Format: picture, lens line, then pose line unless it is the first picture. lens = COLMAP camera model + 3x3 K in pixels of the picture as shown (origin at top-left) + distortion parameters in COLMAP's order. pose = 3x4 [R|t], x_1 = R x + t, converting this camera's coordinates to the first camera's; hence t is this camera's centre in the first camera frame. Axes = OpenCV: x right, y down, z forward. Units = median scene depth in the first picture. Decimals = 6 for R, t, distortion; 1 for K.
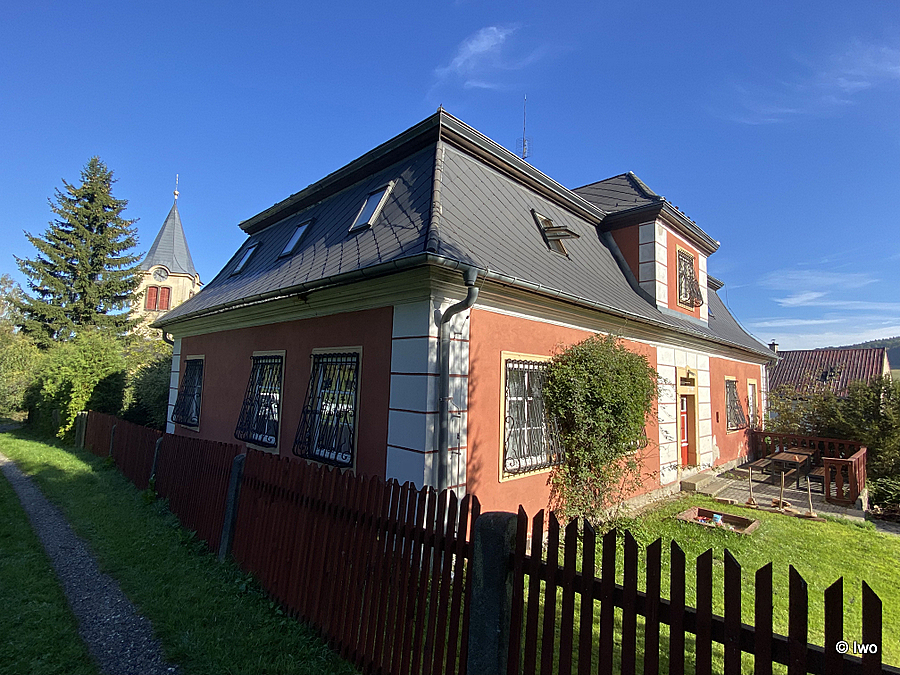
lens RADIAL K [[452.3, 0, 450.0], [0, 452.3, 337.5], [0, 0, 1]] dist [0.017236, -0.020556]
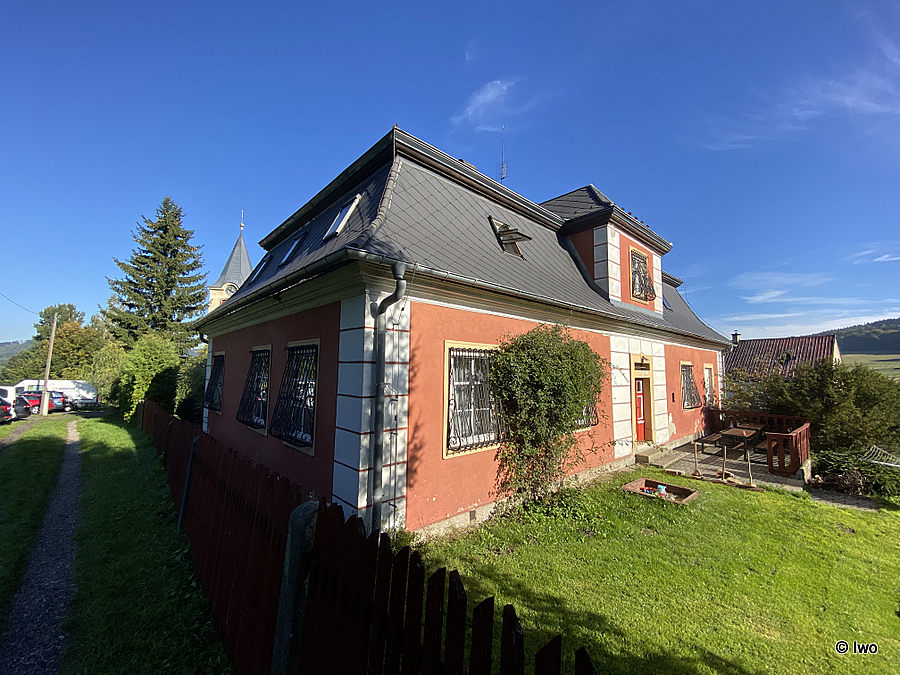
lens RADIAL K [[366.7, 0, 450.0], [0, 366.7, 337.5], [0, 0, 1]] dist [0.011943, -0.017701]
pose [[0.998275, -0.022109, -0.054389, 0.106751], [0.022315, 0.999746, 0.003187, 0.012695], [0.054305, -0.004395, 0.998515, 0.065497]]
